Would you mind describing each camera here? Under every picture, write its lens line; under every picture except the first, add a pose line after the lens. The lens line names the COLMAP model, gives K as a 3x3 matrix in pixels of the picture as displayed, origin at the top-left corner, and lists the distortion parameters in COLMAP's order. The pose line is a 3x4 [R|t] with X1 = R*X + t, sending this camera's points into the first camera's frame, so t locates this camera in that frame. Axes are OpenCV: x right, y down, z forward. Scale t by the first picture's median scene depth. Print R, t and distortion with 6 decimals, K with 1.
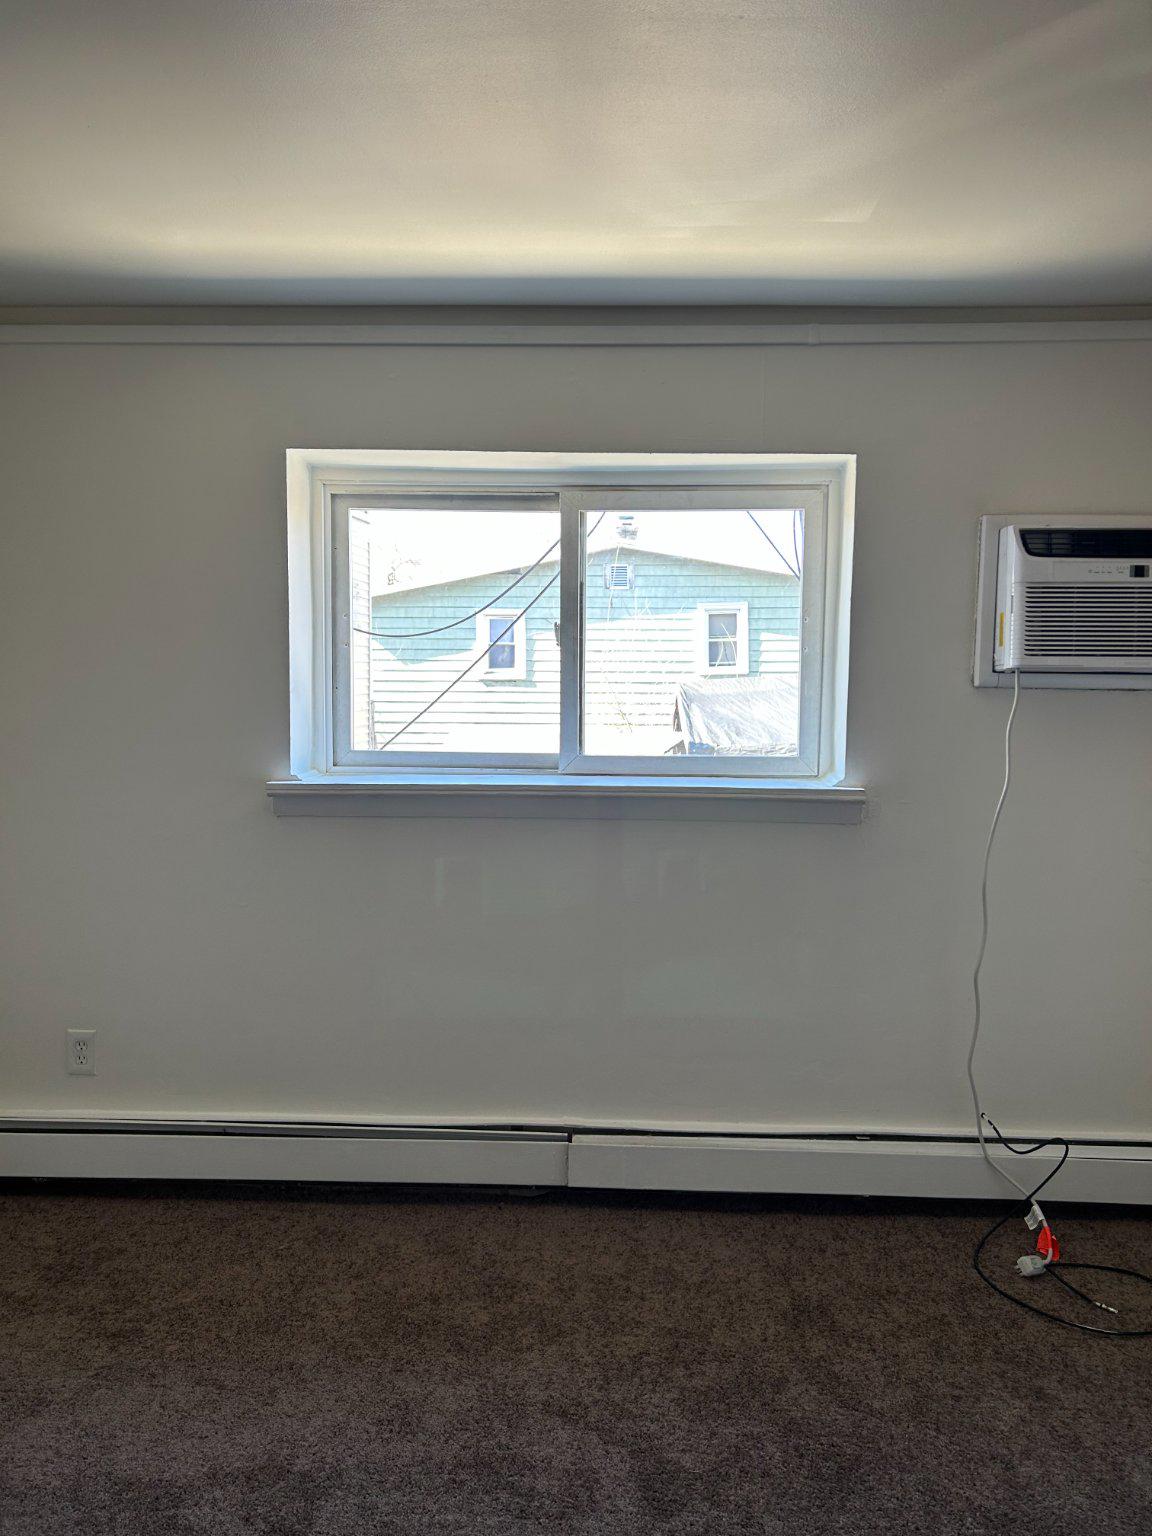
lens RADIAL K [[1157.0, 0, 582.4], [0, 1157.0, 757.2], [0, 0, 1]] dist [0.058153, -0.059758]
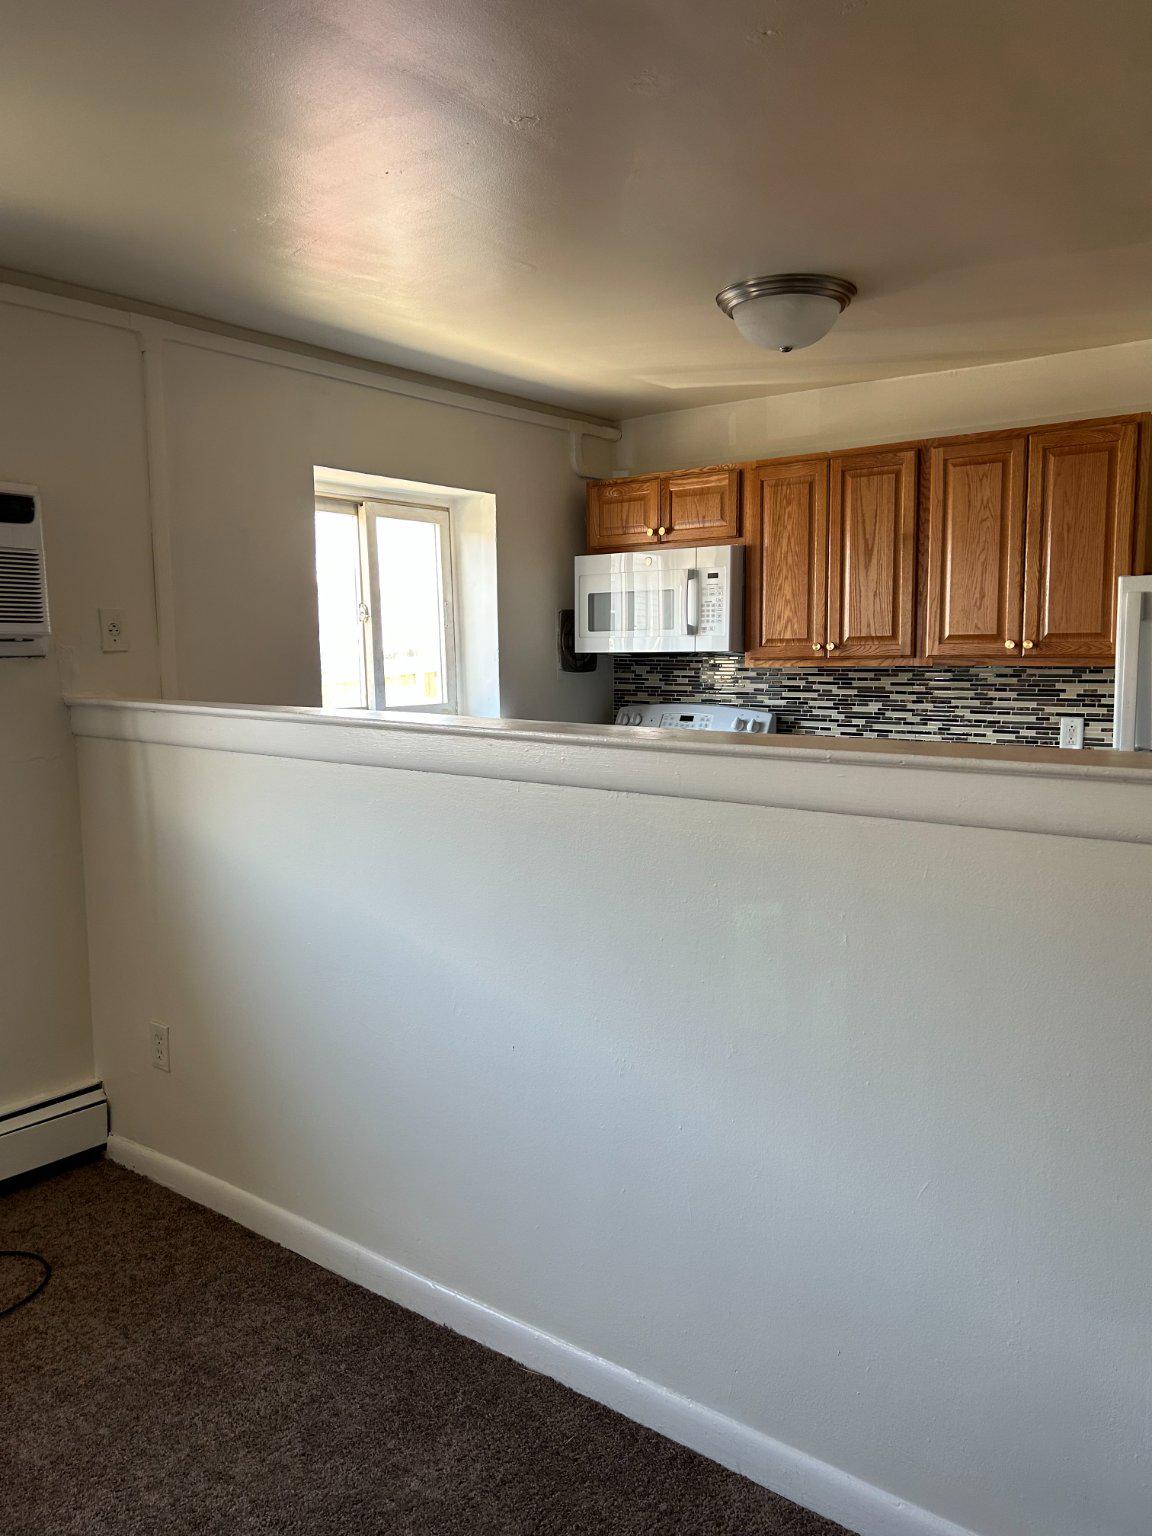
lens RADIAL K [[1157.0, 0, 582.4], [0, 1157.0, 757.2], [0, 0, 1]] dist [0.058153, -0.059758]
pose [[0.585596, -0.081589, 0.806486, -0.934127], [0.049313, 0.996665, 0.065022, -0.018402], [-0.809102, 0.001693, 0.587666, 0.047181]]
